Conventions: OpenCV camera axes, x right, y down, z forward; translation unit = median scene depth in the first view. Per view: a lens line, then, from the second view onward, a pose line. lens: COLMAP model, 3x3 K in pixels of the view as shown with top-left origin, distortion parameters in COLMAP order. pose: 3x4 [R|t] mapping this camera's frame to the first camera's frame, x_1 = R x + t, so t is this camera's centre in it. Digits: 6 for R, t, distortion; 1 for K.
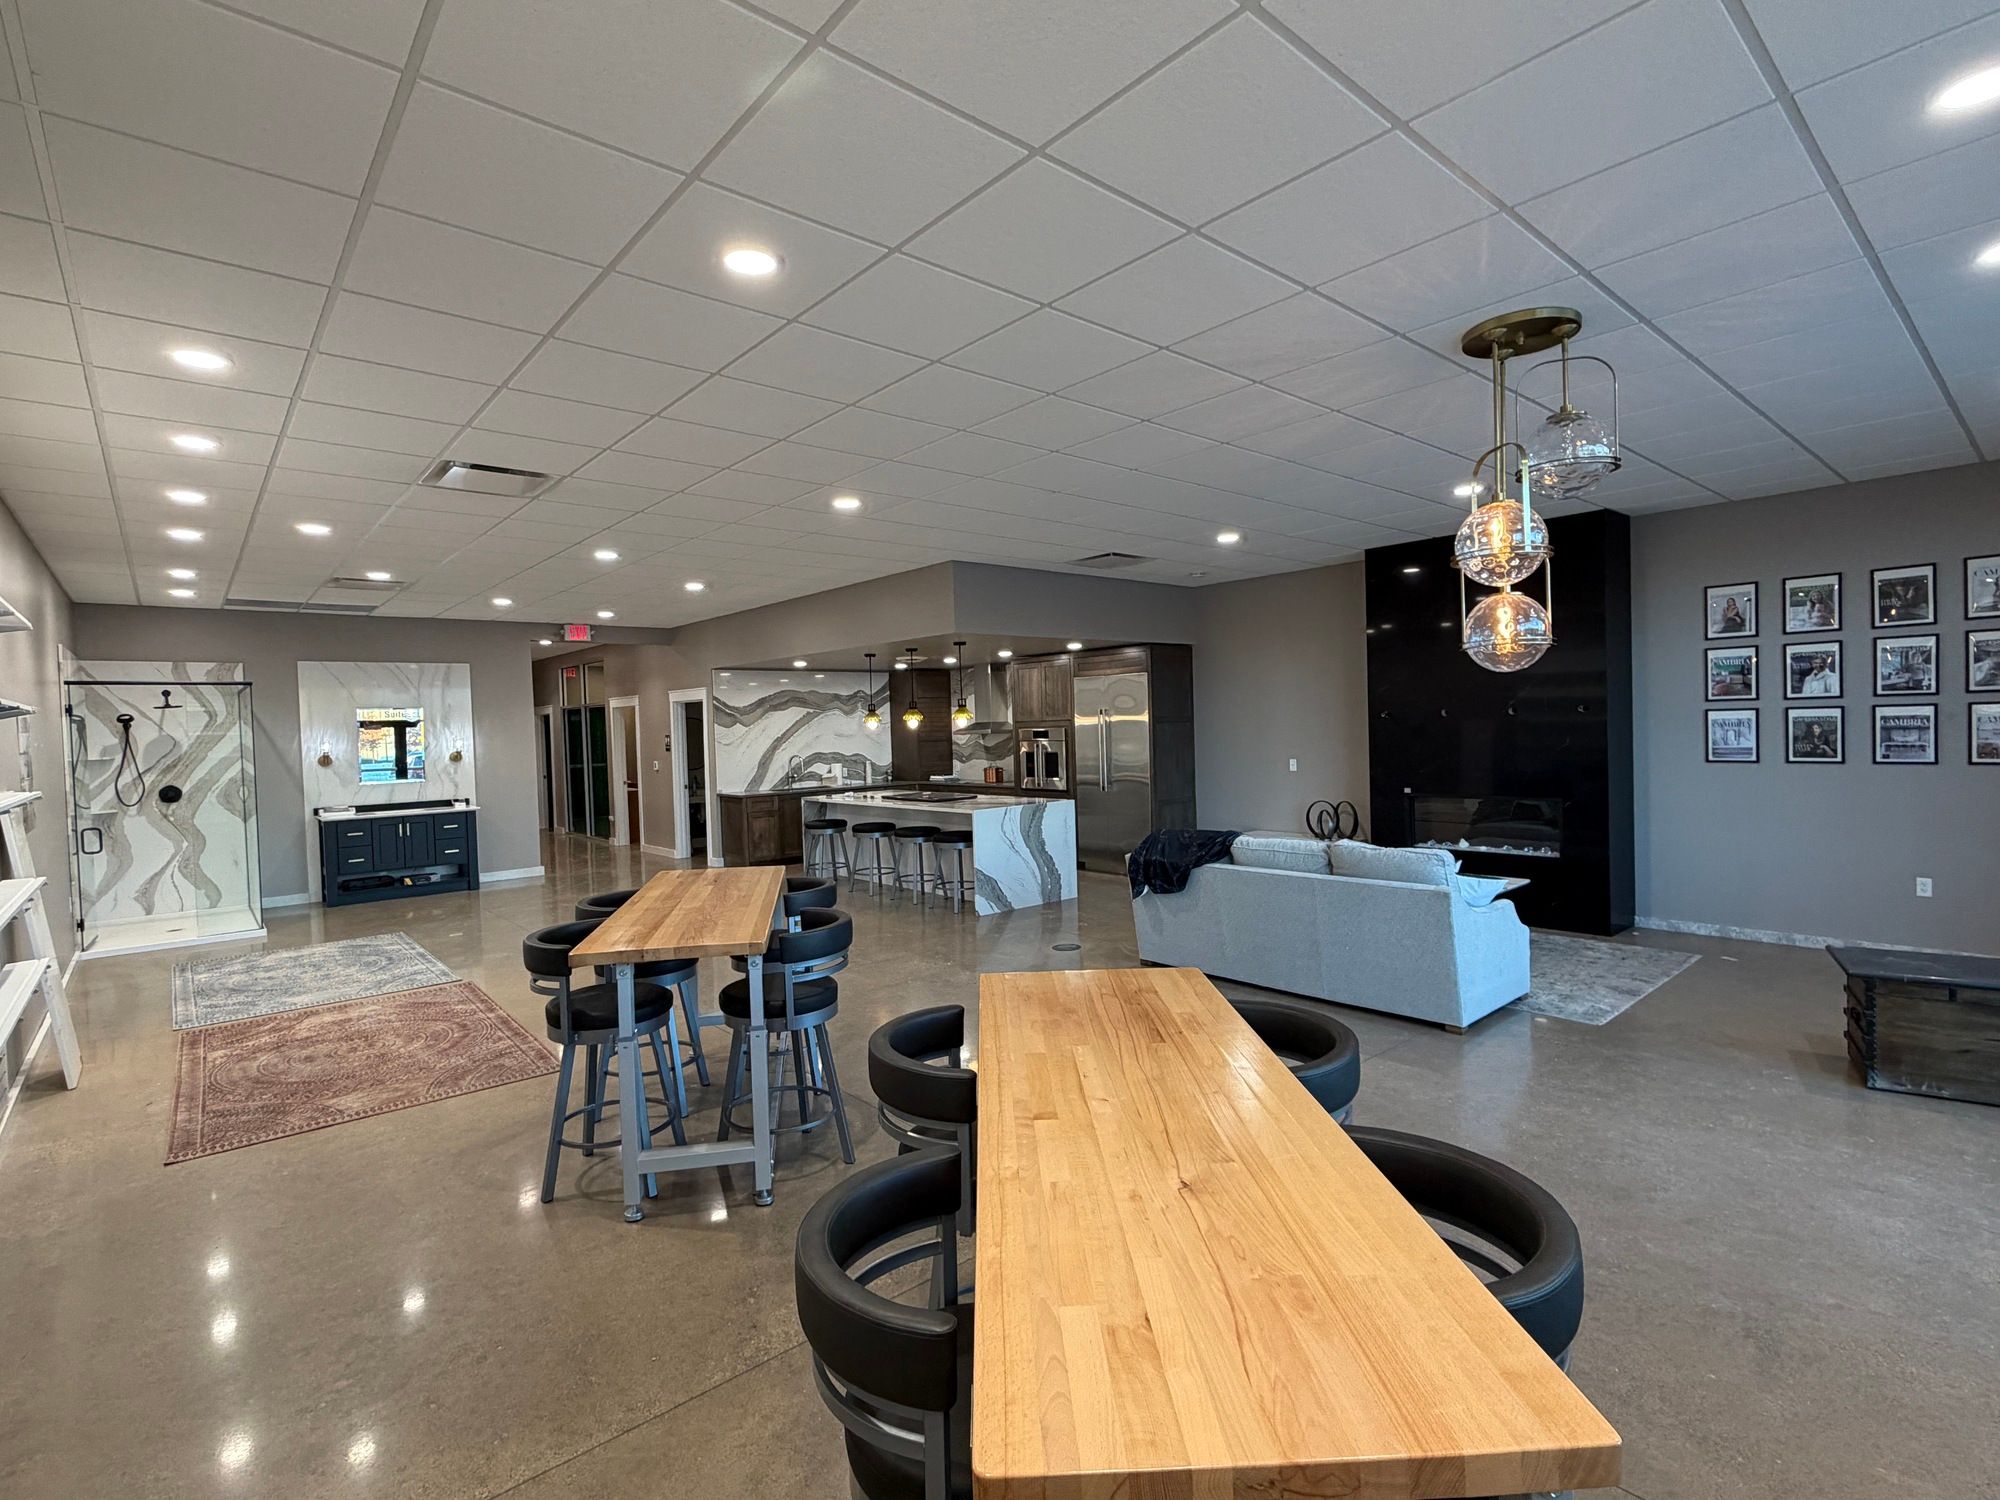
lens RADIAL K [[954.9, 0, 1006.2], [0, 954.9, 750.0], [0, 0, 1]] dist [0.005537, 0.000823]
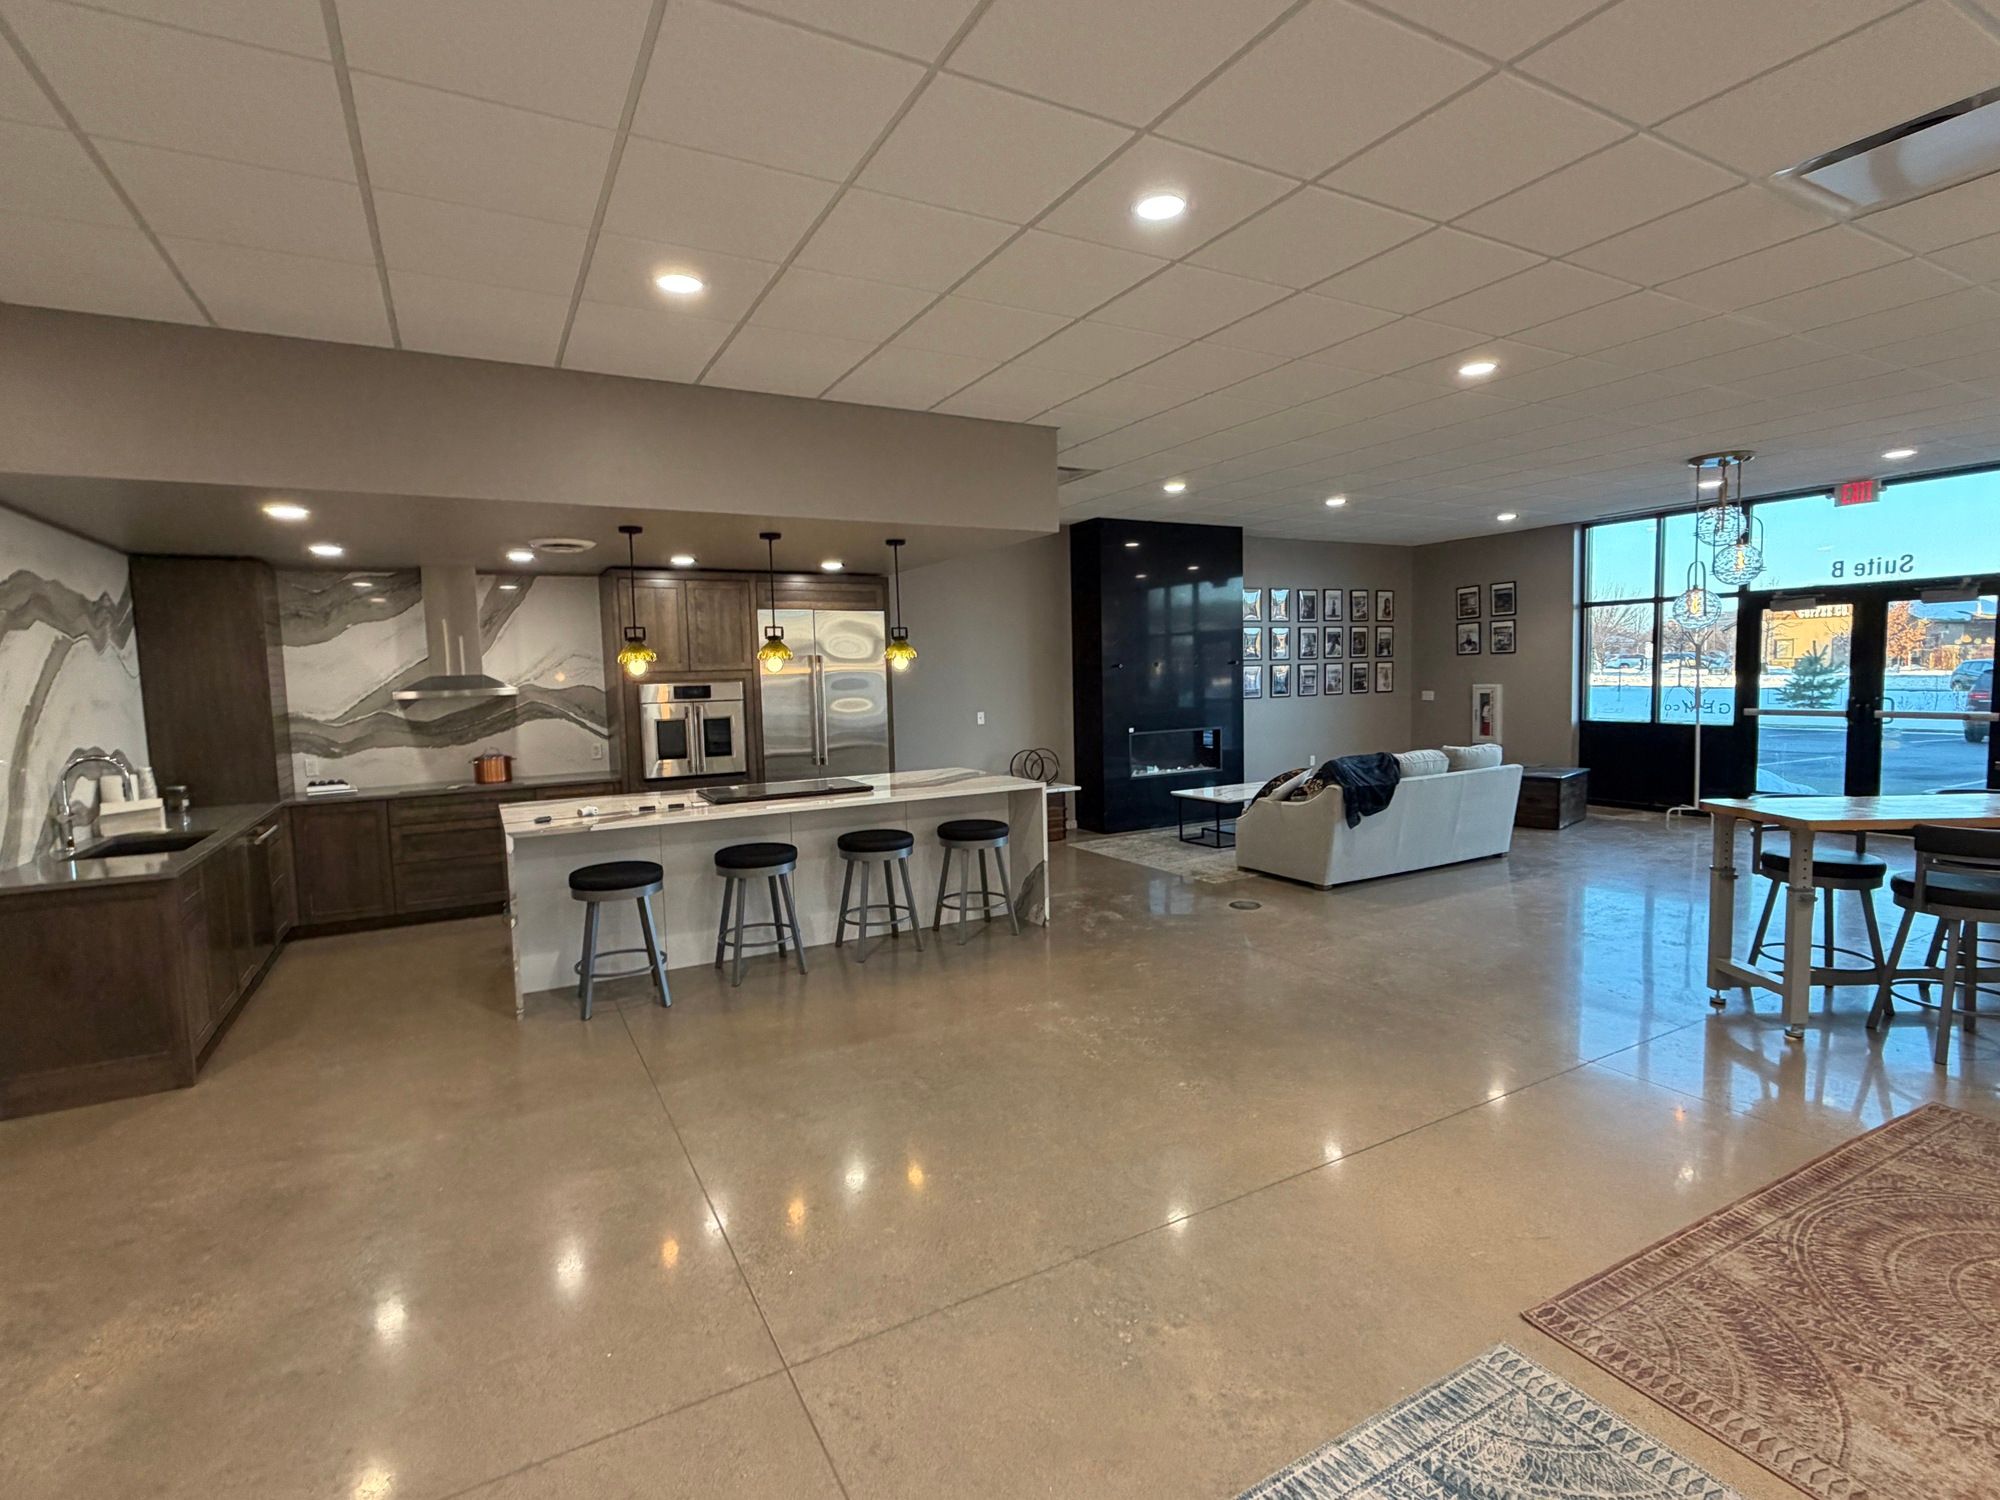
lens RADIAL K [[954.9, 0, 1004.4], [0, 954.9, 747.1], [0, 0, 1]] dist [0.005537, 0.000823]
pose [[0.201585, -0.056652, 0.977831, -0.989899], [0.046327, 0.997760, 0.048256, -0.000813], [-0.978375, 0.035573, 0.203758, 1.168280]]
